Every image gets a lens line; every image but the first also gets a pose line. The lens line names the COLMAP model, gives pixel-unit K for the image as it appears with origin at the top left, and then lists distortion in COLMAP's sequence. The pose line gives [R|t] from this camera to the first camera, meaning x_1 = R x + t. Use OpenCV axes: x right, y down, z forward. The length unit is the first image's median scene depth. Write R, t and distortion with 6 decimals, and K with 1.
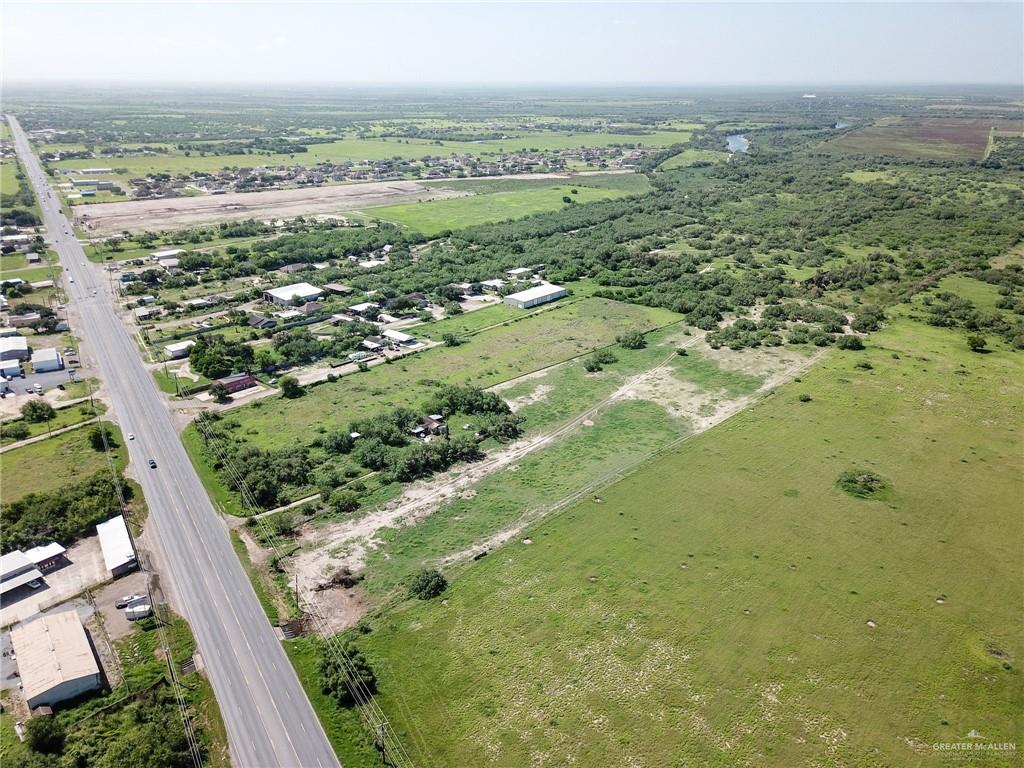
lens RADIAL K [[776.4, 0, 516.8], [0, 776.4, 399.5], [0, 0, 1]] dist [0.044092, -0.027304]
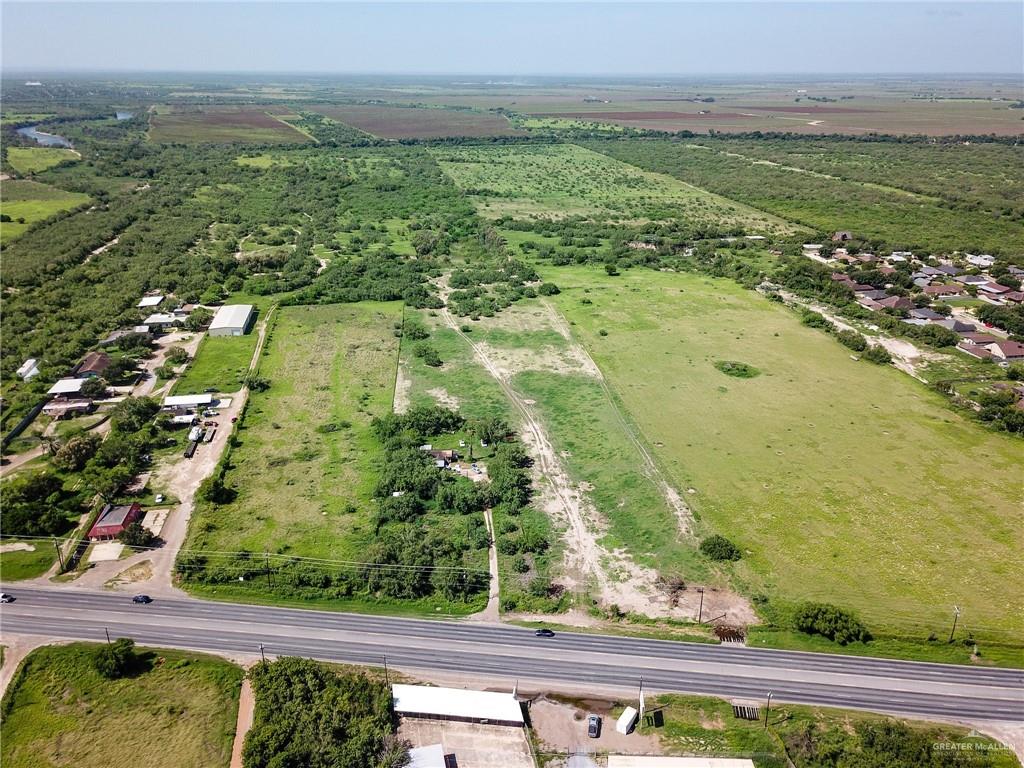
lens RADIAL K [[776.4, 0, 516.8], [0, 776.4, 399.5], [0, 0, 1]] dist [0.044092, -0.027304]
pose [[0.621577, -0.307313, 0.720556, -0.592836], [0.297800, 0.943476, 0.145494, -0.114584], [-0.724539, 0.124146, 0.677961, 0.275502]]
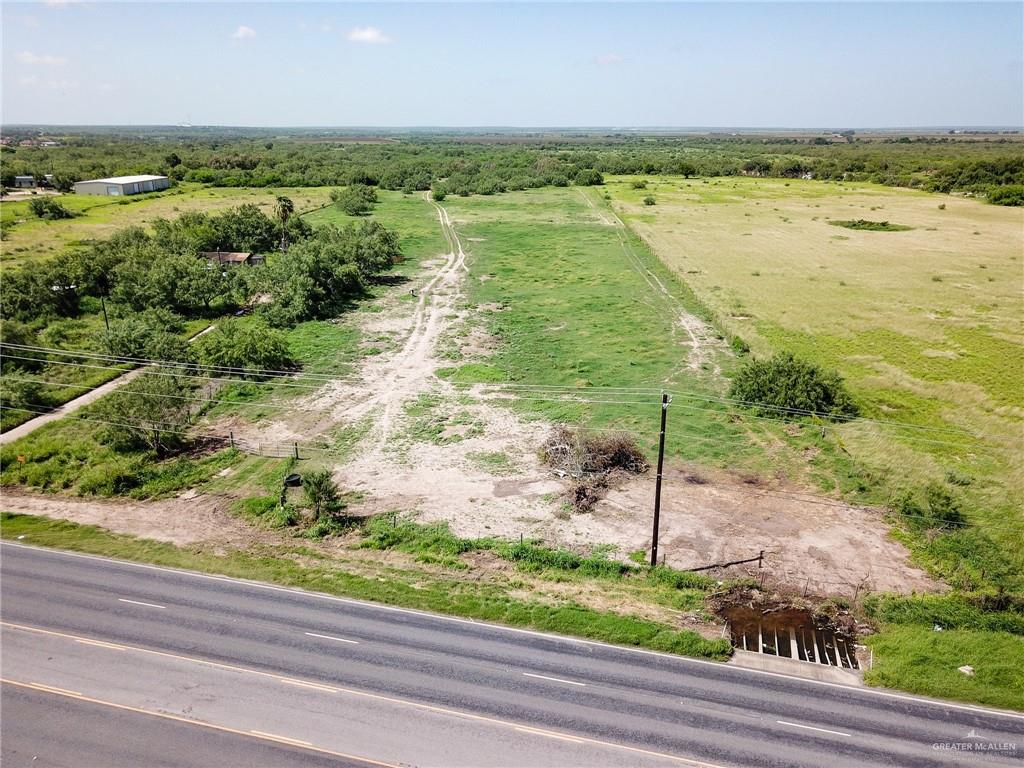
lens RADIAL K [[776.4, 0, 516.8], [0, 776.4, 399.5], [0, 0, 1]] dist [0.044092, -0.027304]
pose [[0.738435, -0.221892, 0.636772, -0.252144], [0.258826, 0.965245, 0.036204, 0.117923], [-0.622674, 0.138079, 0.770202, 0.489833]]
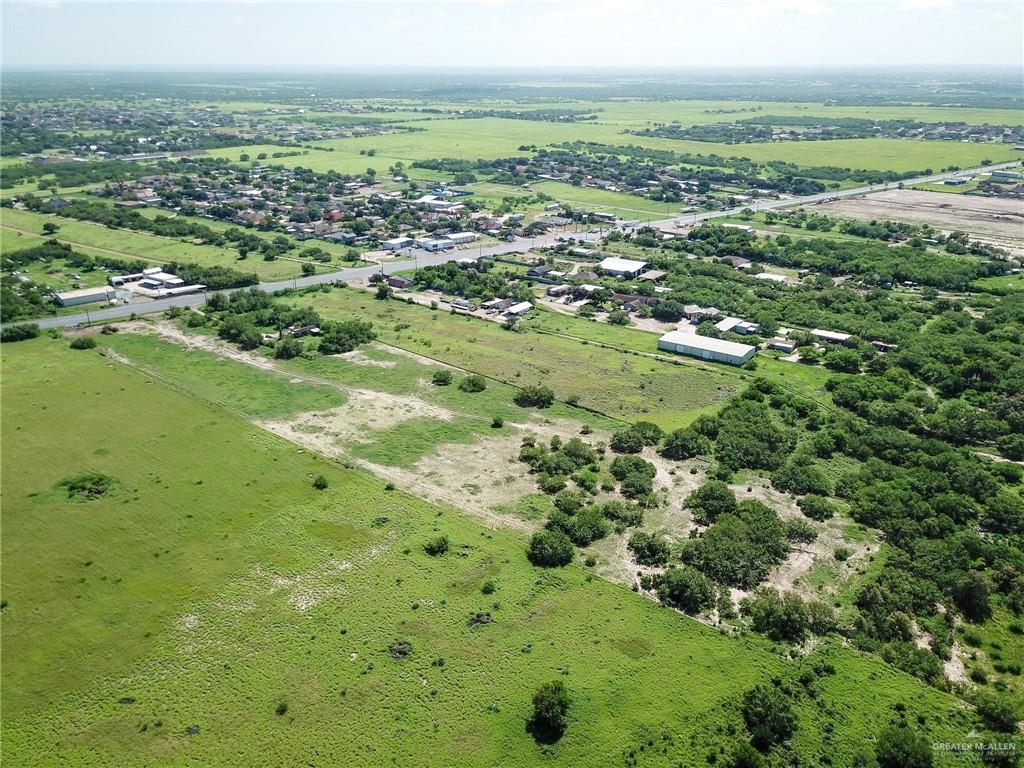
lens RADIAL K [[776.4, 0, 516.8], [0, 776.4, 399.5], [0, 0, 1]] dist [0.044092, -0.027304]
pose [[0.084091, 0.393112, -0.915637, 1.000421], [-0.376151, 0.863430, 0.336153, -0.380627], [0.922735, 0.316150, 0.220476, 0.938222]]
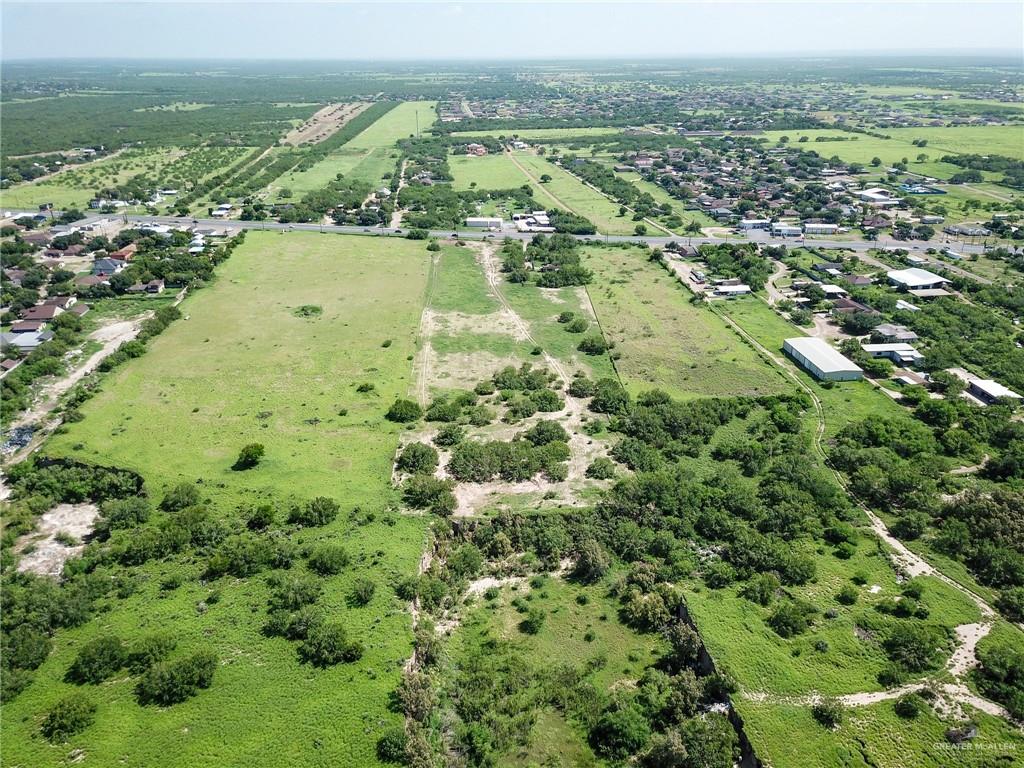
lens RADIAL K [[776.4, 0, 516.8], [0, 776.4, 399.5], [0, 0, 1]] dist [0.044092, -0.027304]
pose [[-0.682241, 0.301912, -0.665880, 0.961082], [-0.270504, 0.741896, 0.613529, -0.644810], [0.679245, 0.598698, -0.424484, 1.570962]]
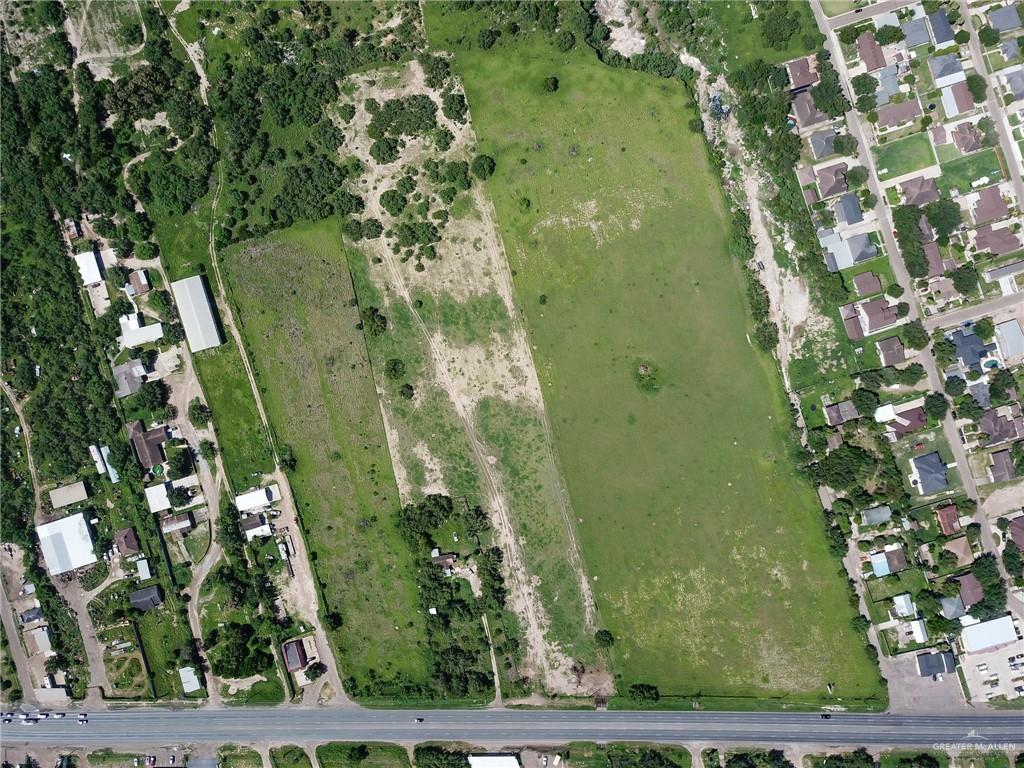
lens RADIAL K [[776.4, 0, 516.8], [0, 776.4, 399.5], [0, 0, 1]] dist [0.044092, -0.027304]
pose [[0.528186, -0.849120, 0.003916, 0.185124], [0.322008, 0.204565, 0.924372, -1.166757], [-0.785704, -0.486979, 0.381472, 0.418599]]
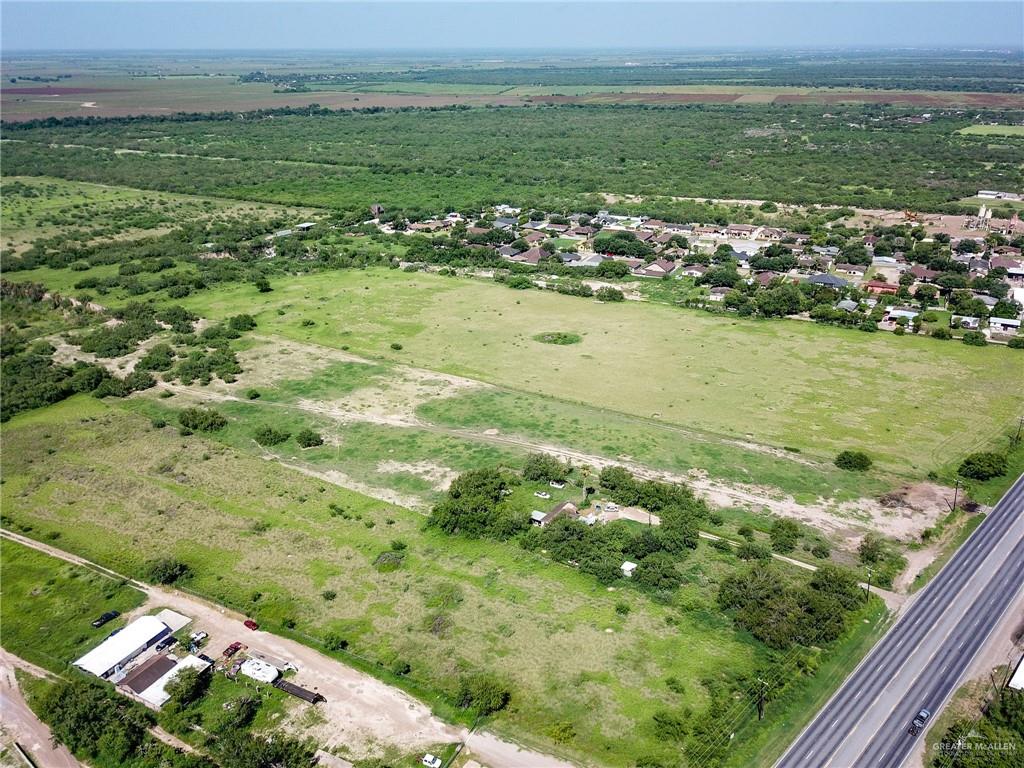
lens RADIAL K [[793.3, 0, 517.0], [0, 793.3, 412.2], [0, 0, 1]] dist [0.023152, 0.009549]
pose [[-0.238070, -0.409562, 0.880671, -0.627559], [0.376003, 0.797173, 0.472375, -0.361707], [-0.895514, 0.443593, -0.035787, 0.888552]]
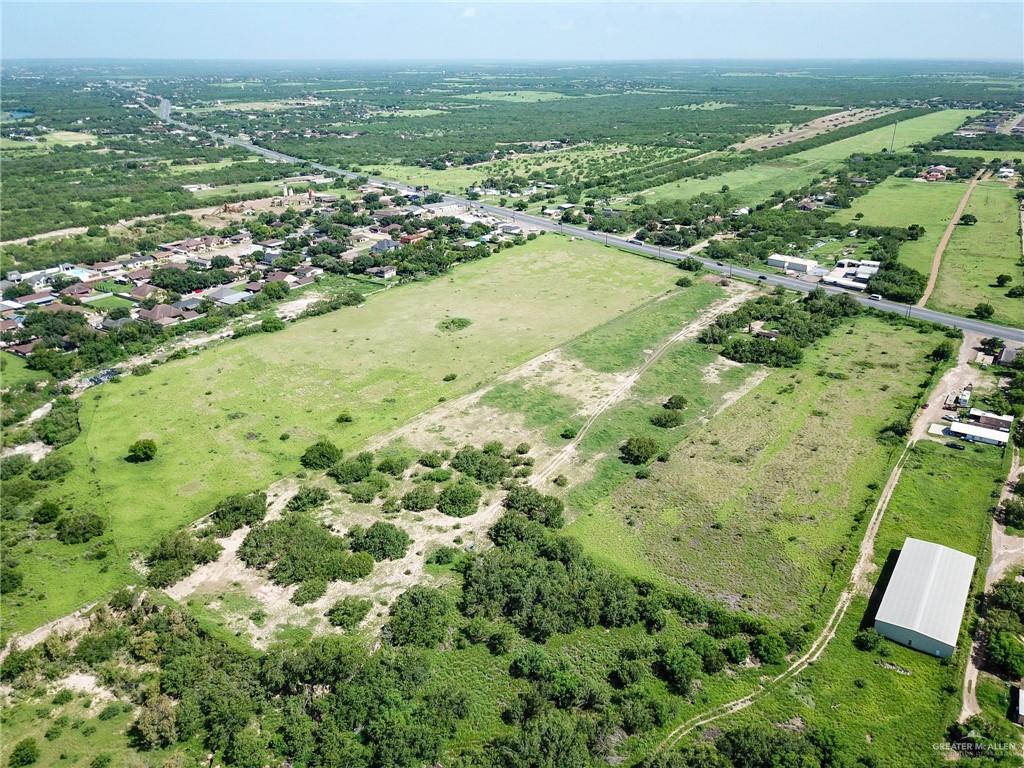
lens RADIAL K [[776.4, 0, 516.8], [0, 776.4, 399.5], [0, 0, 1]] dist [0.044092, -0.027304]
pose [[-0.992224, 0.048700, -0.114539, 0.381176], [-0.048898, 0.693746, 0.718558, -0.670219], [0.114455, 0.718571, -0.685971, 1.635142]]
